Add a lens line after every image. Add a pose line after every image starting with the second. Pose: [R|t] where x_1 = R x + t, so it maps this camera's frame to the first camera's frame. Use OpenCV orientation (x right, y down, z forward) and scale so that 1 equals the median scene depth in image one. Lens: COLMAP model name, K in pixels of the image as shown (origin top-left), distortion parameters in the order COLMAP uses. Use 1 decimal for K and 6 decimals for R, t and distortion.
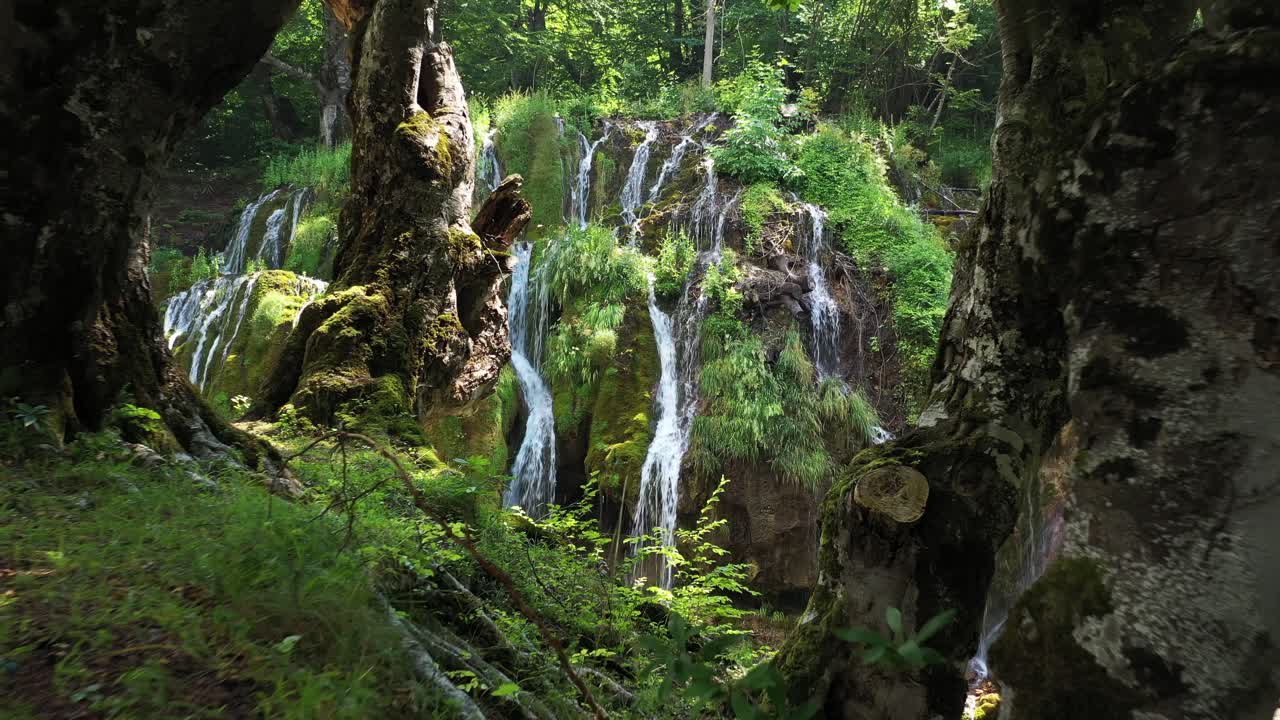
lens RADIAL K [[1441.6, 0, 639.5], [0, 1441.6, 357.3], [0, 0, 1]] dist [0.004508, 0.000000]
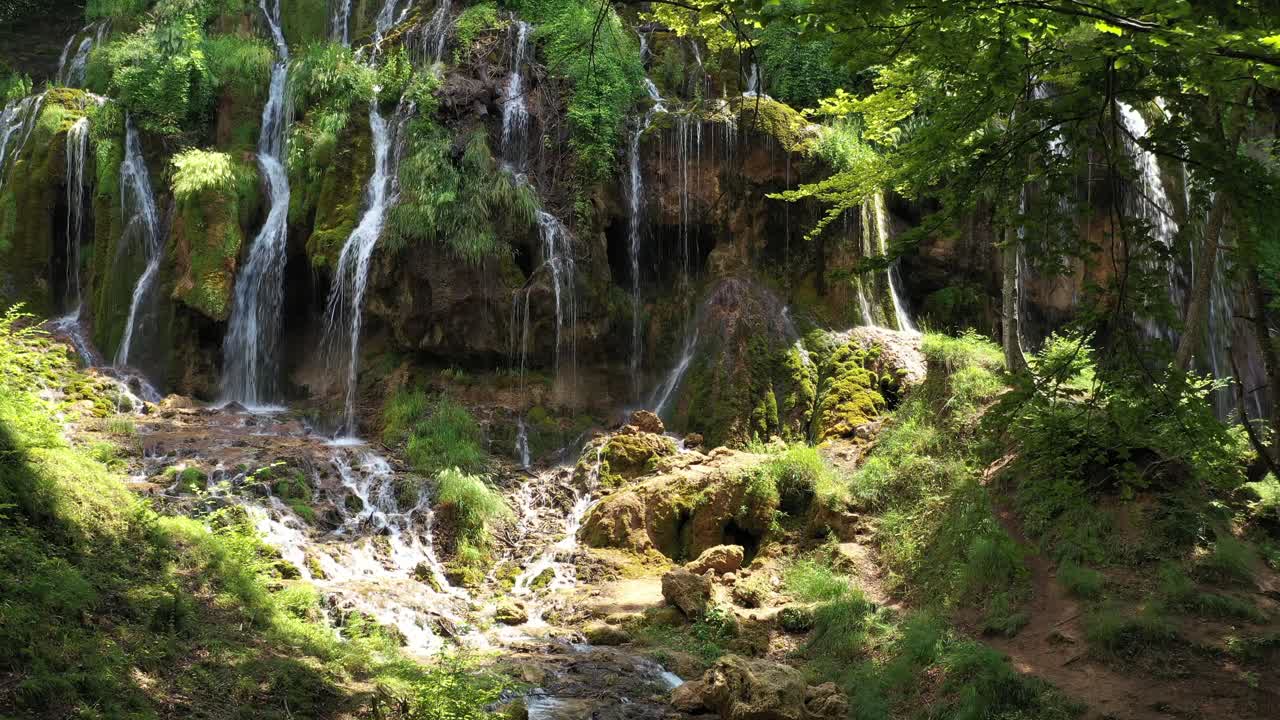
lens RADIAL K [[1441.6, 0, 641.8], [0, 1441.6, 358.3], [0, 0, 1]] dist [0.004508, 0.000000]
pose [[0.997219, -0.002781, -0.074474, 0.313588], [0.009889, 0.995405, 0.095245, 0.052786], [0.073867, -0.095717, 0.992664, -0.148255]]
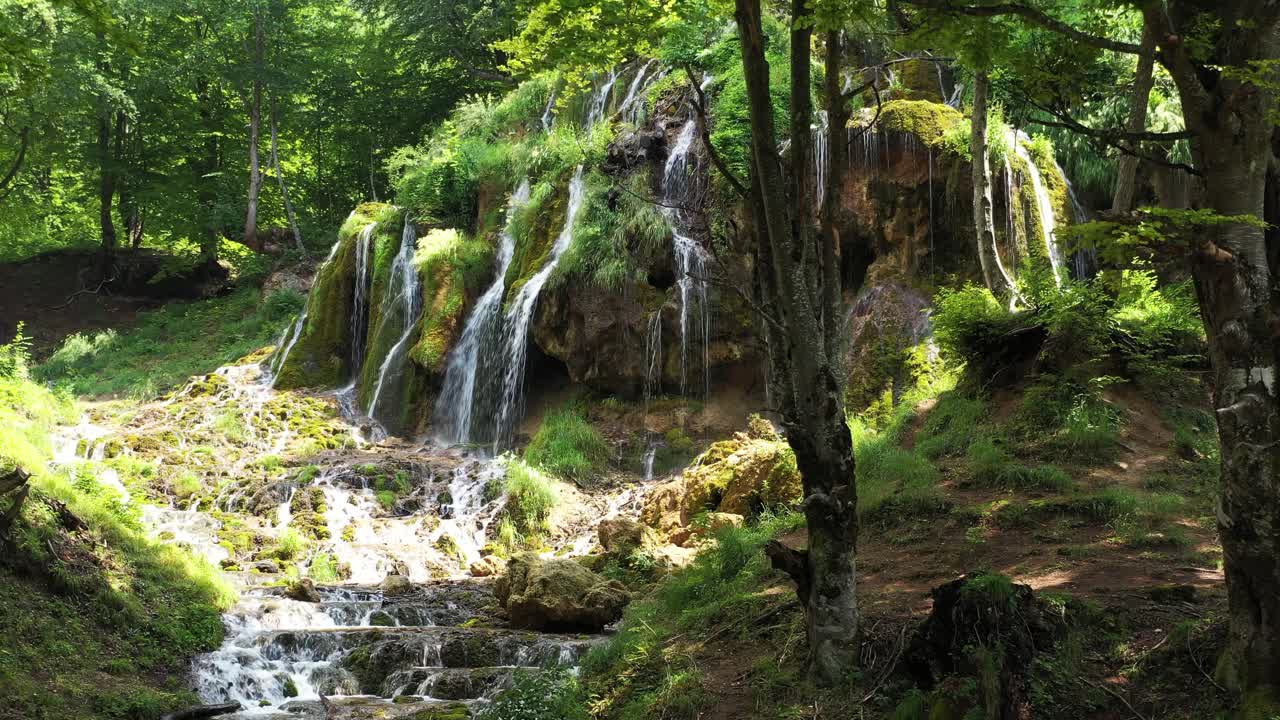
lens RADIAL K [[1441.6, 0, 639.8], [0, 1441.6, 364.5], [0, 0, 1]] dist [0.004508, 0.000000]
pose [[0.827379, -0.097267, -0.553157, 0.740865], [0.054071, 0.994110, -0.093928, 0.248382], [0.559035, 0.047805, 0.827765, 0.010783]]
